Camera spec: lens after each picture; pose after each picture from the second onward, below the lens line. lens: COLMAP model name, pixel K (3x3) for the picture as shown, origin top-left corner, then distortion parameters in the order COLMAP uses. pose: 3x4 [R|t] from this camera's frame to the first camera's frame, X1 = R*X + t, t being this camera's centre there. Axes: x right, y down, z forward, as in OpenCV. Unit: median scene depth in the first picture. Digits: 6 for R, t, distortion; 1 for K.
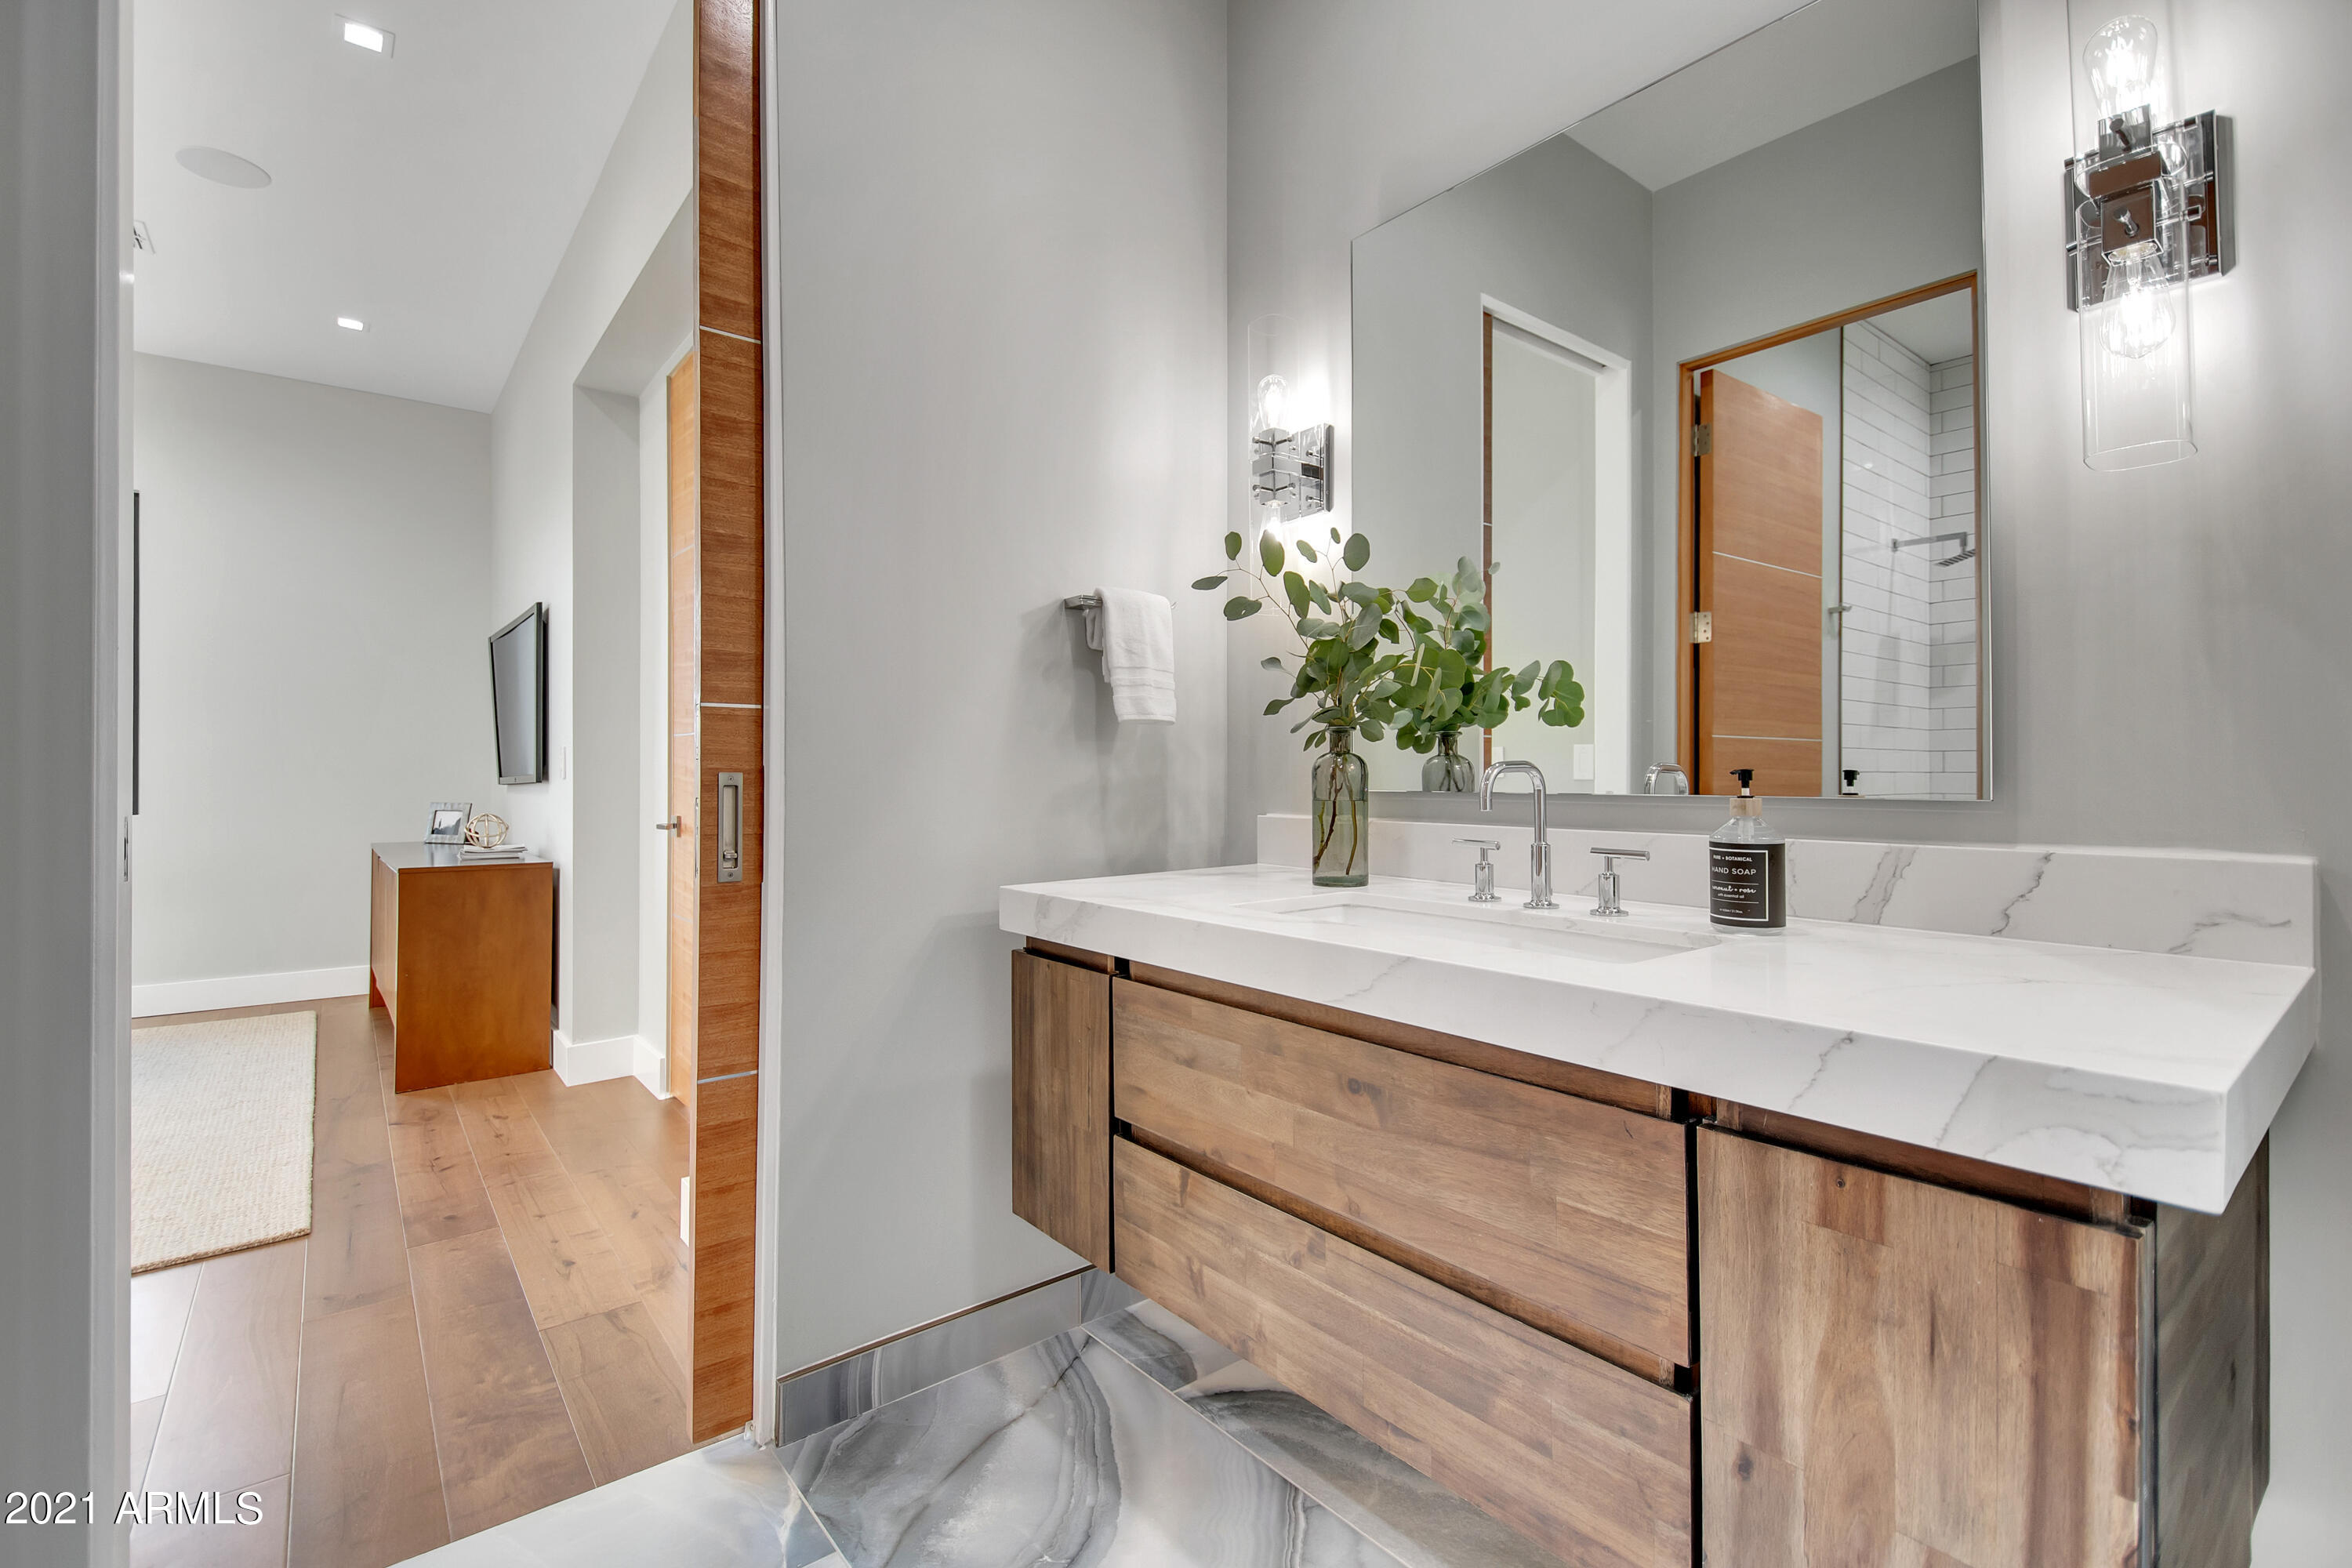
lens RADIAL K [[1047.7, 0, 1179.5], [0, 1047.7, 772.8], [0, 0, 1]] dist [-0.000254, -0.014379]
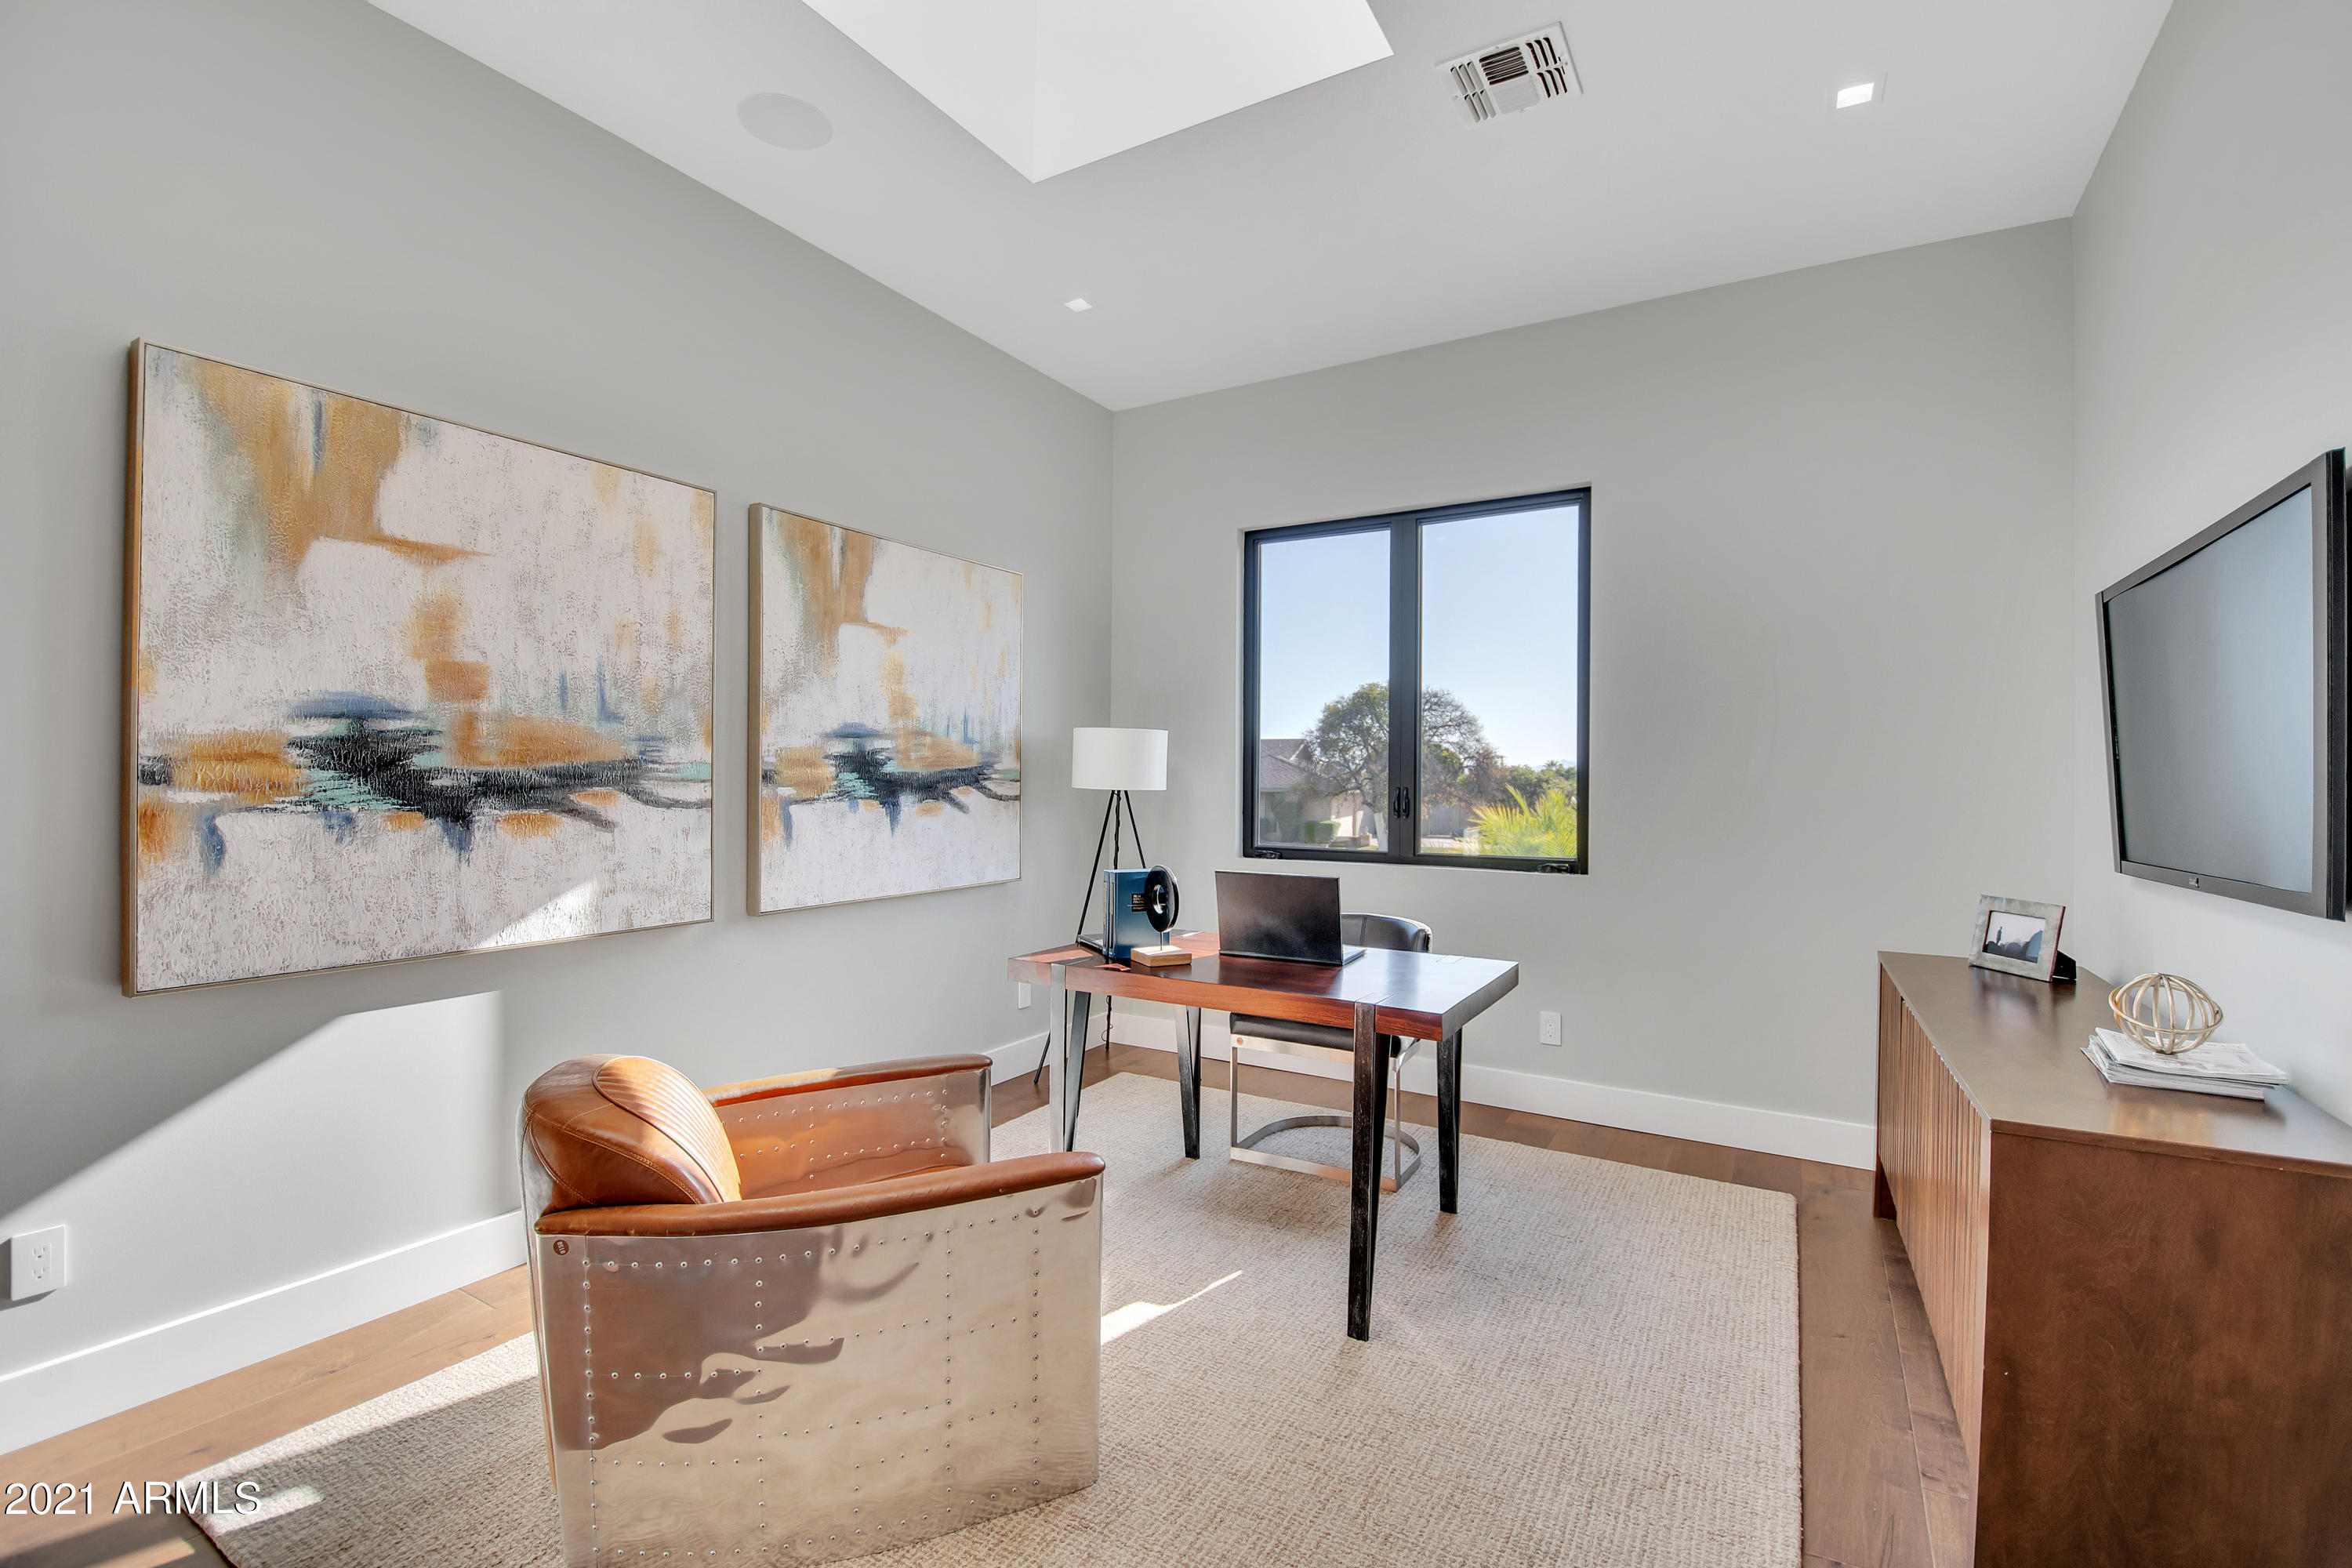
lens RADIAL K [[1047.7, 0, 1183.5], [0, 1047.7, 790.2], [0, 0, 1]] dist [-0.000254, -0.014379]
pose [[0.346614, 0.003454, -0.938002, -0.330026], [-0.007873, 0.999969, 0.000773, -0.028314], [0.937975, 0.007117, 0.346630, 0.384306]]
